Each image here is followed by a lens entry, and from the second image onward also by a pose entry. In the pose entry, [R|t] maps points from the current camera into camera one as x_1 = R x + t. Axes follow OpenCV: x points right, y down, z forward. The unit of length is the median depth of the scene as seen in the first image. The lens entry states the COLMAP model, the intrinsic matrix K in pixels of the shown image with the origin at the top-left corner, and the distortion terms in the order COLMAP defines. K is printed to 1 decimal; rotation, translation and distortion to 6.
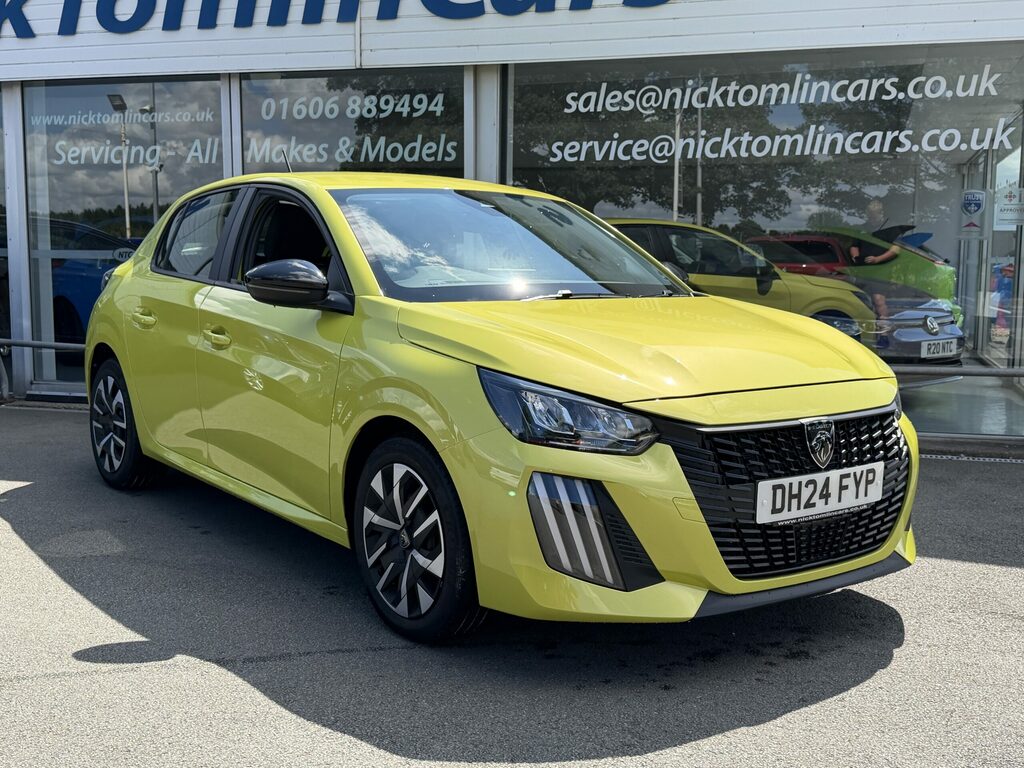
lens RADIAL K [[1152.3, 0, 512.0], [0, 1152.3, 384.0], [0, 0, 1]] dist [0.240089, -0.552390]
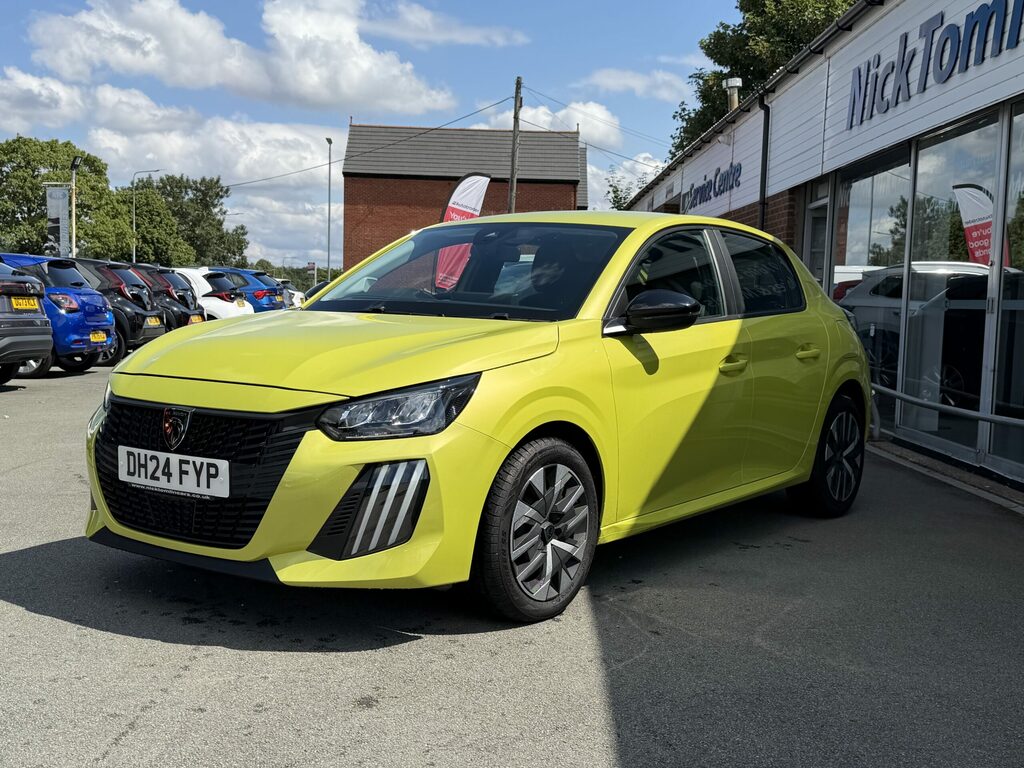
lens RADIAL K [[1227.0, 0, 512.0], [0, 1227.0, 384.0], [0, 0, 1]] dist [0.204920, -0.495246]
pose [[0.277712, 0.068528, -0.958217, 1.377250], [-0.134058, 0.990457, 0.031981, -0.068001], [0.951265, 0.119575, 0.284248, 0.878187]]
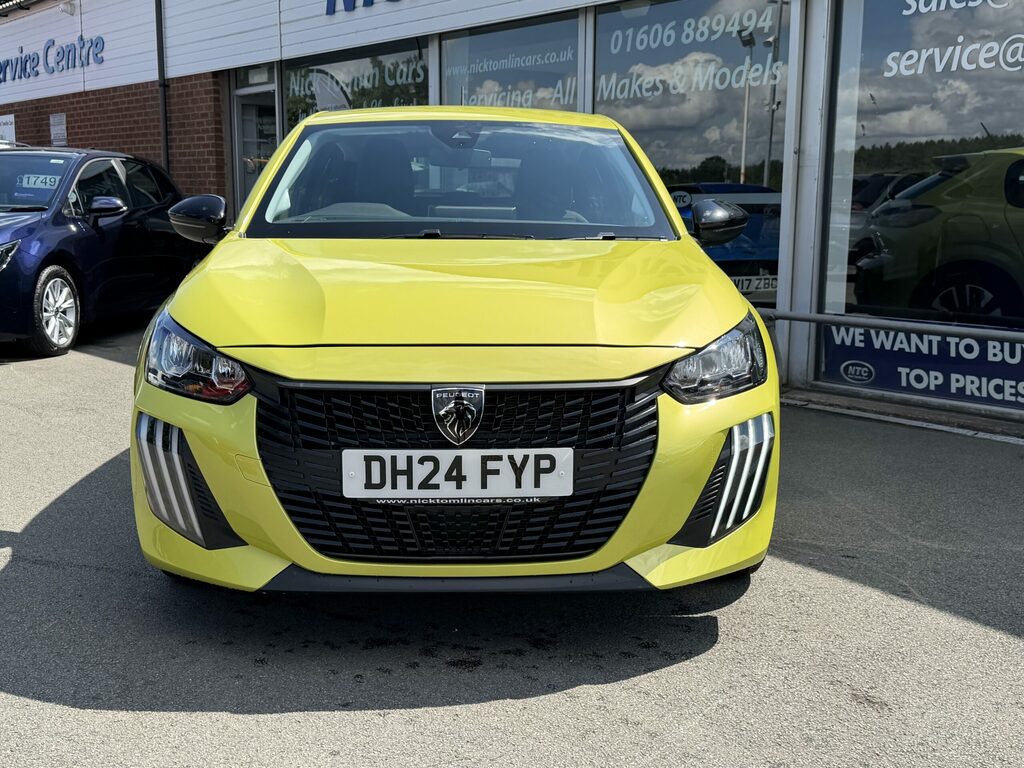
lens RADIAL K [[1227.0, 0, 512.0], [0, 1227.0, 384.0], [0, 0, 1]] dist [0.204920, -0.495246]
pose [[0.815592, 0.083711, -0.572540, 0.725046], [-0.062843, 0.996442, 0.056169, -0.020984], [0.575205, -0.009831, 0.817950, 0.278878]]
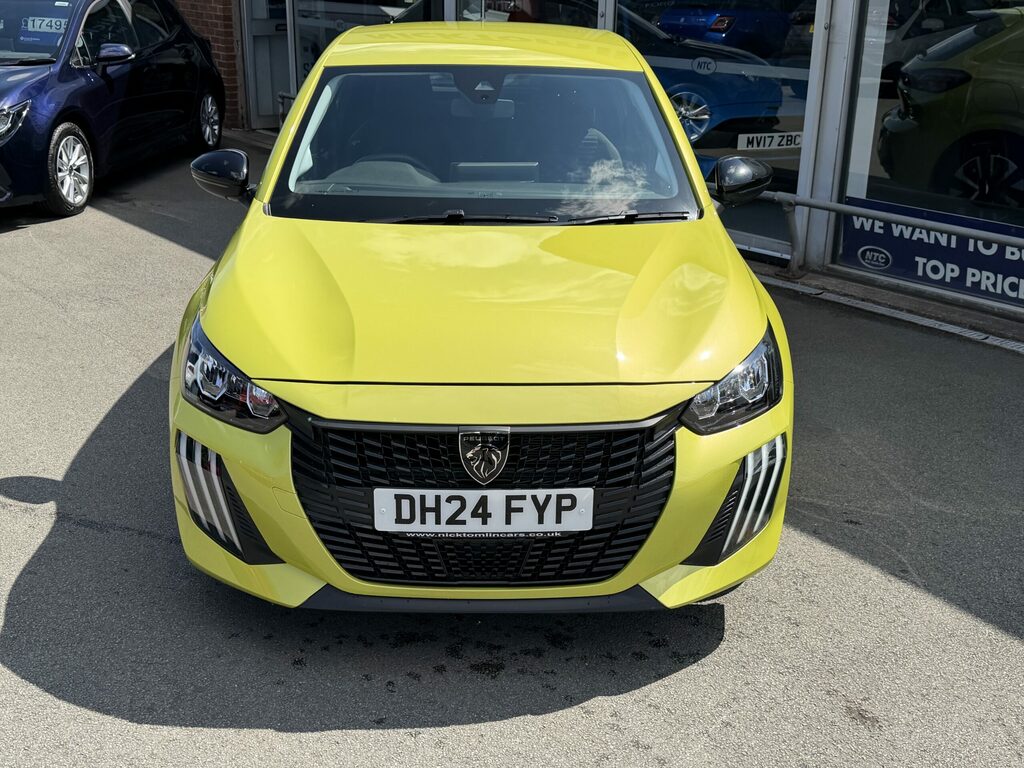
lens RADIAL K [[1227.0, 0, 512.0], [0, 1227.0, 384.0], [0, 0, 1]] dist [0.204920, -0.495246]
pose [[0.809348, 0.197532, -0.553116, 0.708085], [-0.072973, 0.968270, 0.239017, -0.202504], [0.582779, -0.153085, 0.798081, 0.264418]]
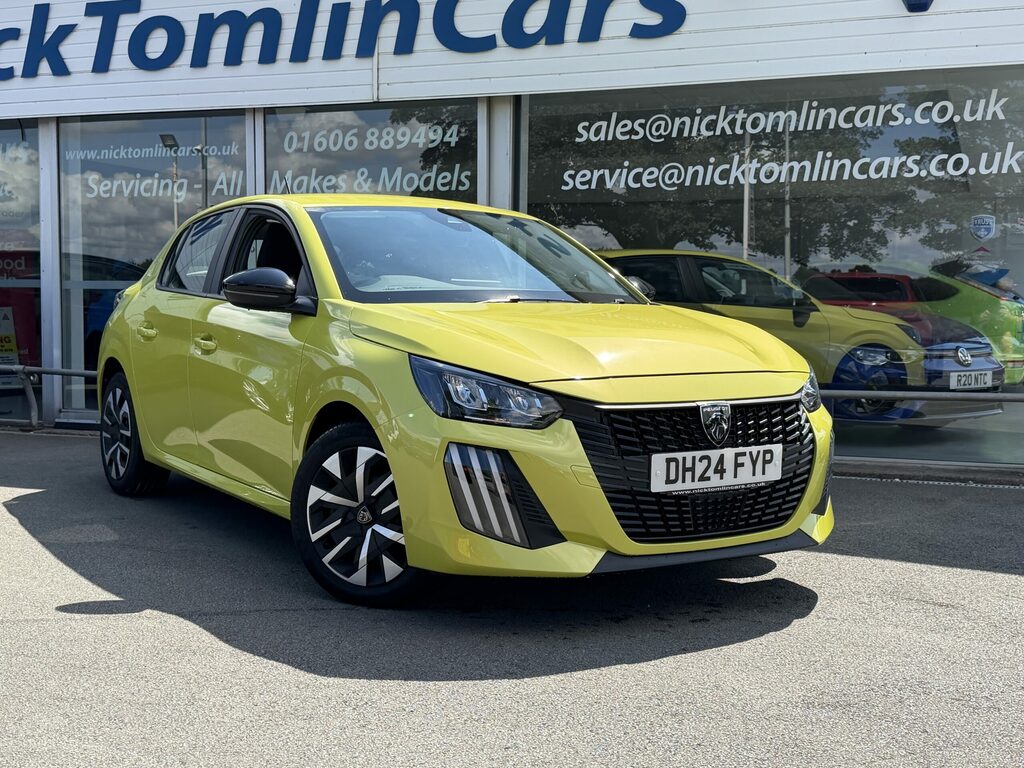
lens RADIAL K [[1258.7, 0, 518.8], [0, 1258.7, 383.1], [0, 0, 1]] dist [0.256369, -0.616880]
pose [[0.998015, 0.002251, -0.062929, 0.138529], [-0.005321, 0.998801, -0.048662, 0.065205], [0.062744, 0.048901, 0.996831, -0.198382]]
